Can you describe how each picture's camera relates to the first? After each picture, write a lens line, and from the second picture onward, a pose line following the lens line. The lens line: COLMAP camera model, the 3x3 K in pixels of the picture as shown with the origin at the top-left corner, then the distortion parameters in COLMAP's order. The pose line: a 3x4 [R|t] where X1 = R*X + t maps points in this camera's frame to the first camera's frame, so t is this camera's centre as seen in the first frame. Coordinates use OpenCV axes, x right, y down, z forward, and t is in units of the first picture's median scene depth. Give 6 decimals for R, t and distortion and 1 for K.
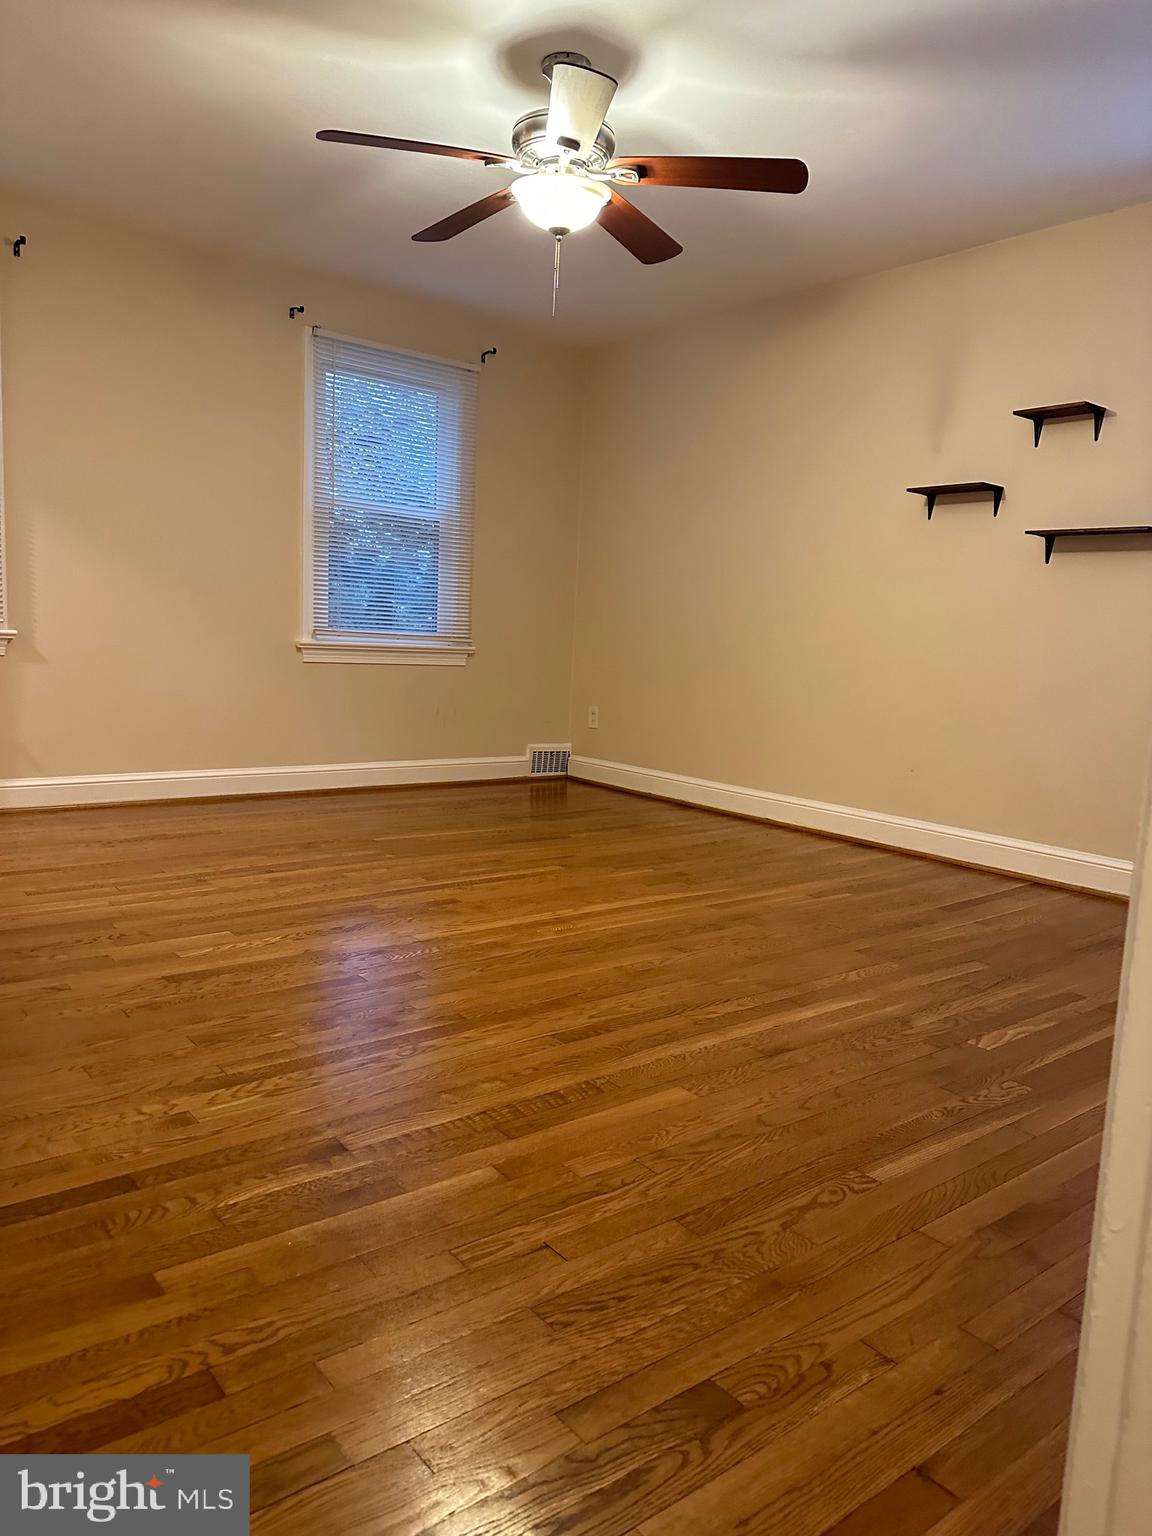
lens RADIAL K [[1081.6, 0, 592.2], [0, 1081.6, 777.2], [0, 0, 1]] dist [0.062210, -0.090469]
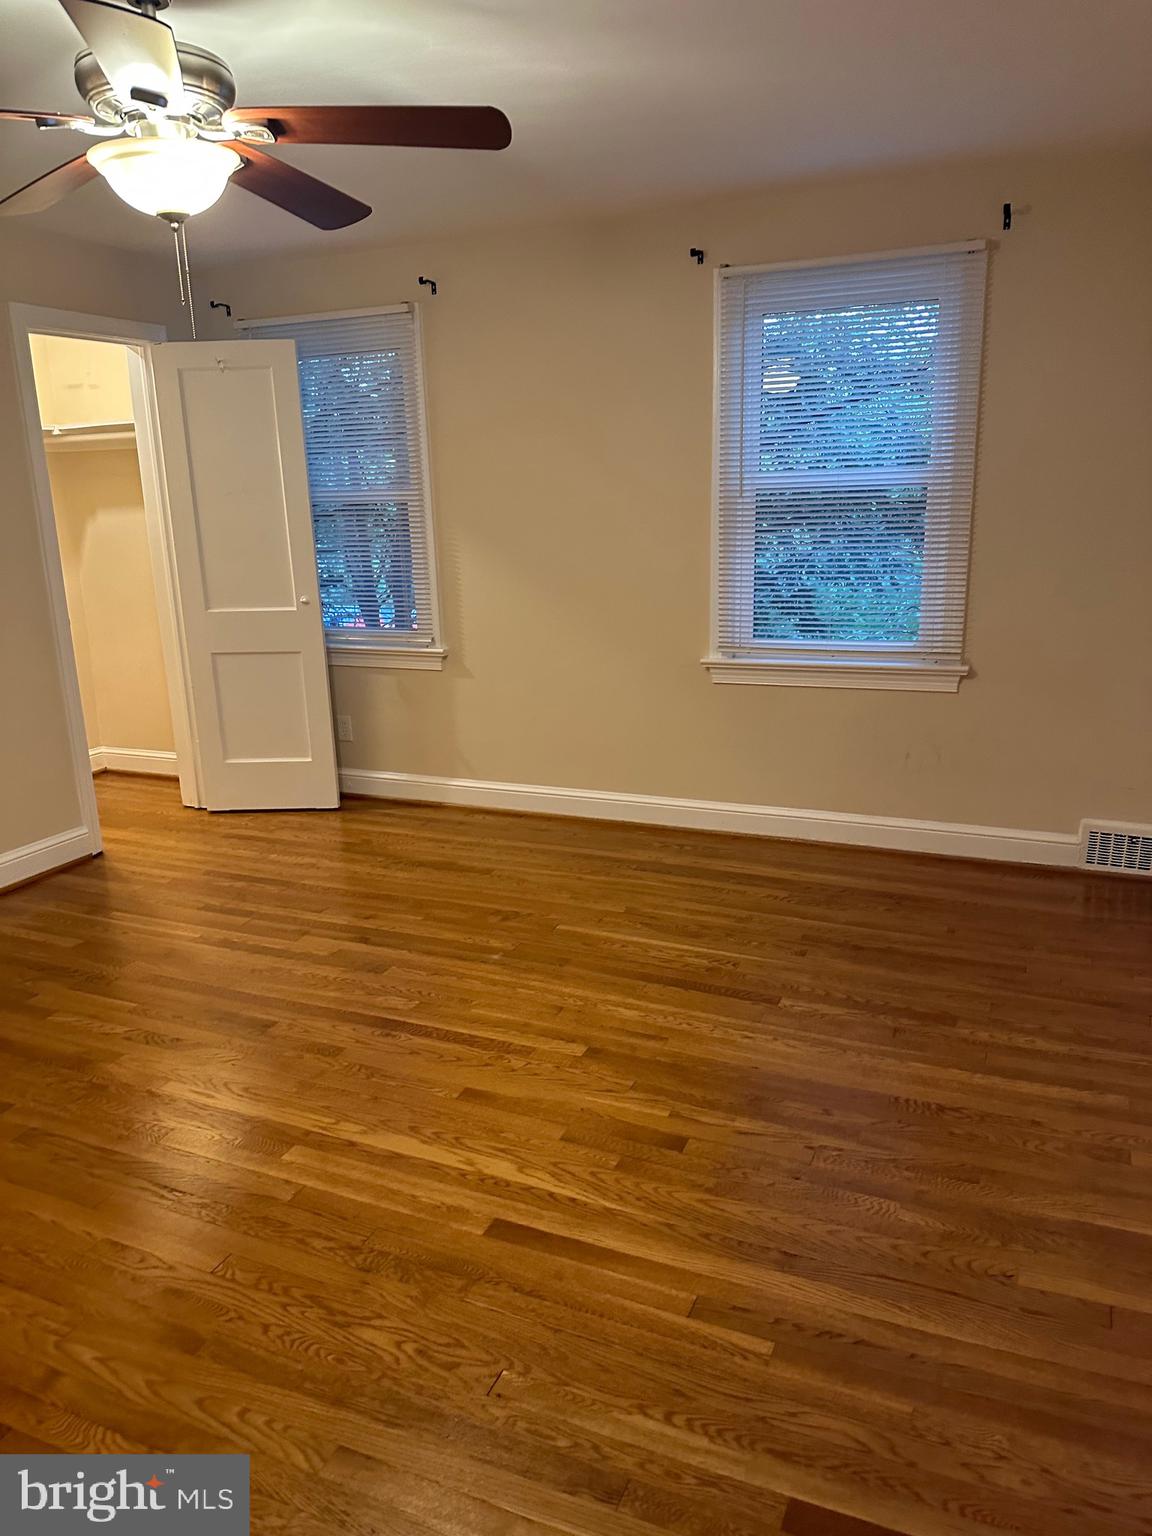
lens RADIAL K [[1081.6, 0, 585.9], [0, 1081.6, 760.5], [0, 0, 1]] dist [0.062210, -0.090469]
pose [[0.446753, 0.155955, -0.880960, 0.943075], [-0.072306, 0.987762, 0.138194, -0.336890], [0.891731, 0.001960, 0.452562, 1.157688]]
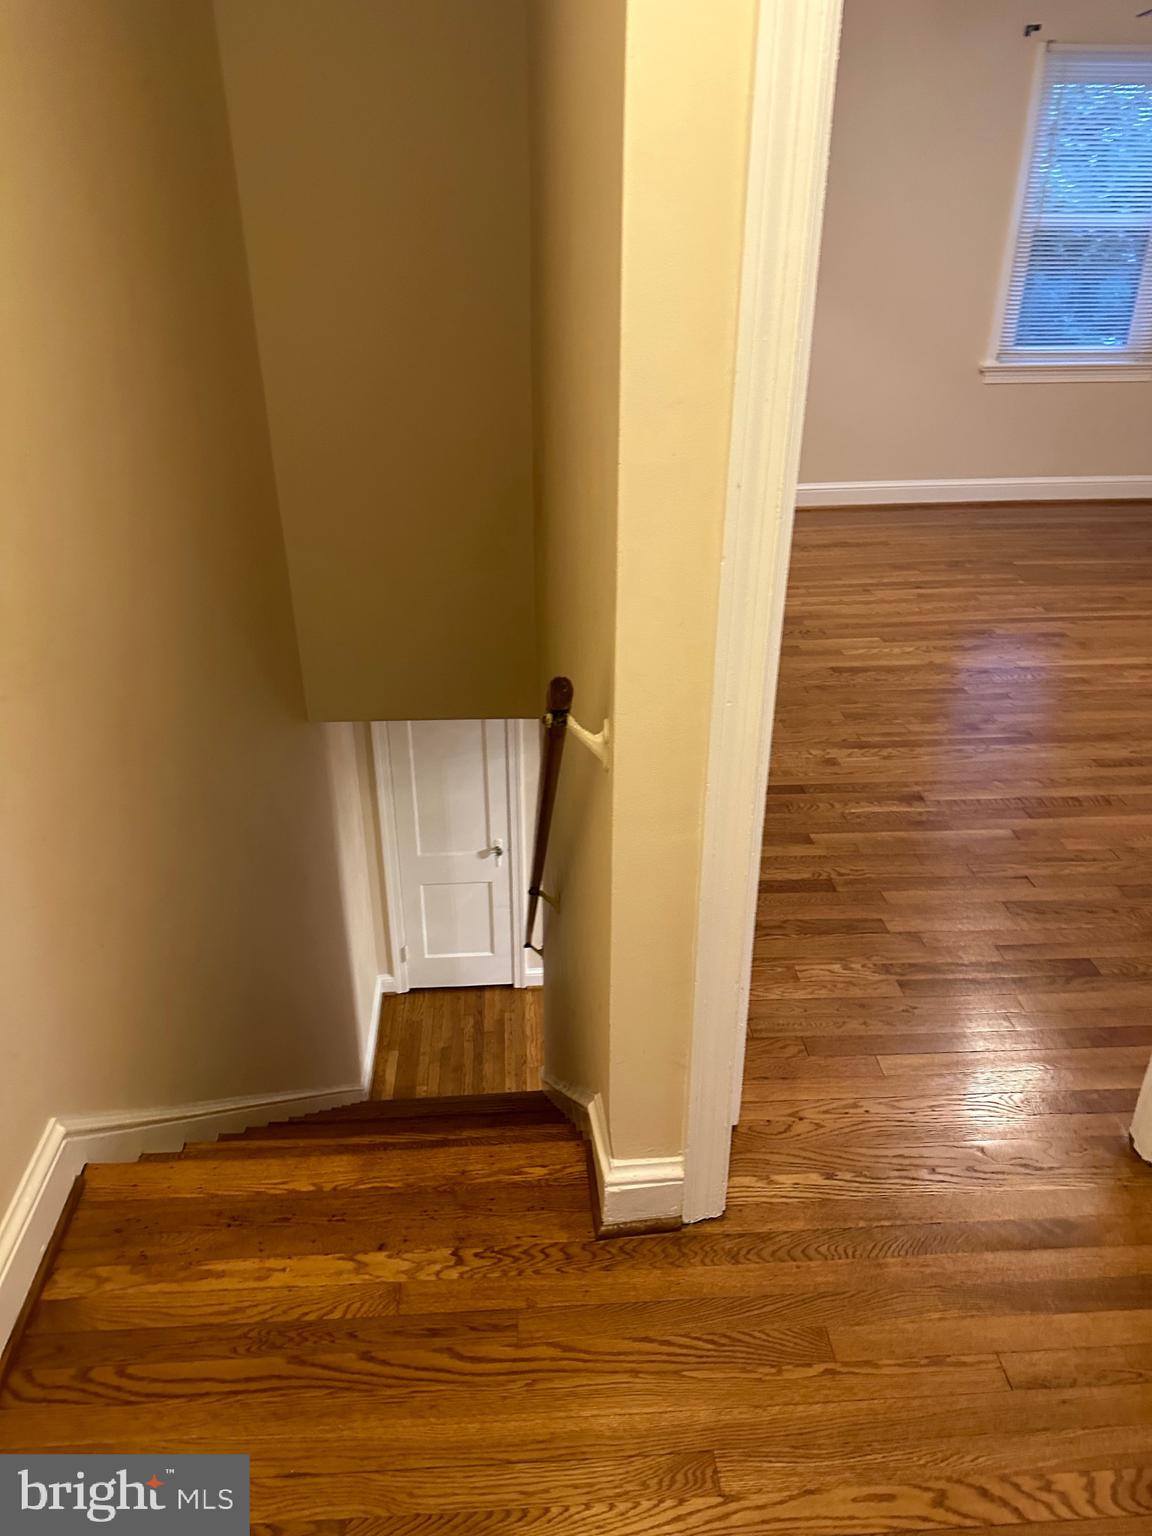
lens RADIAL K [[1081.6, 0, 552.0], [0, 1081.6, 807.0], [0, 0, 1]] dist [0.062210, -0.090469]
pose [[0.808173, 0.232045, -0.541306, 0.172424], [-0.034994, 0.936406, 0.349169, -0.164936], [0.587905, -0.263247, 0.764898, -0.480872]]
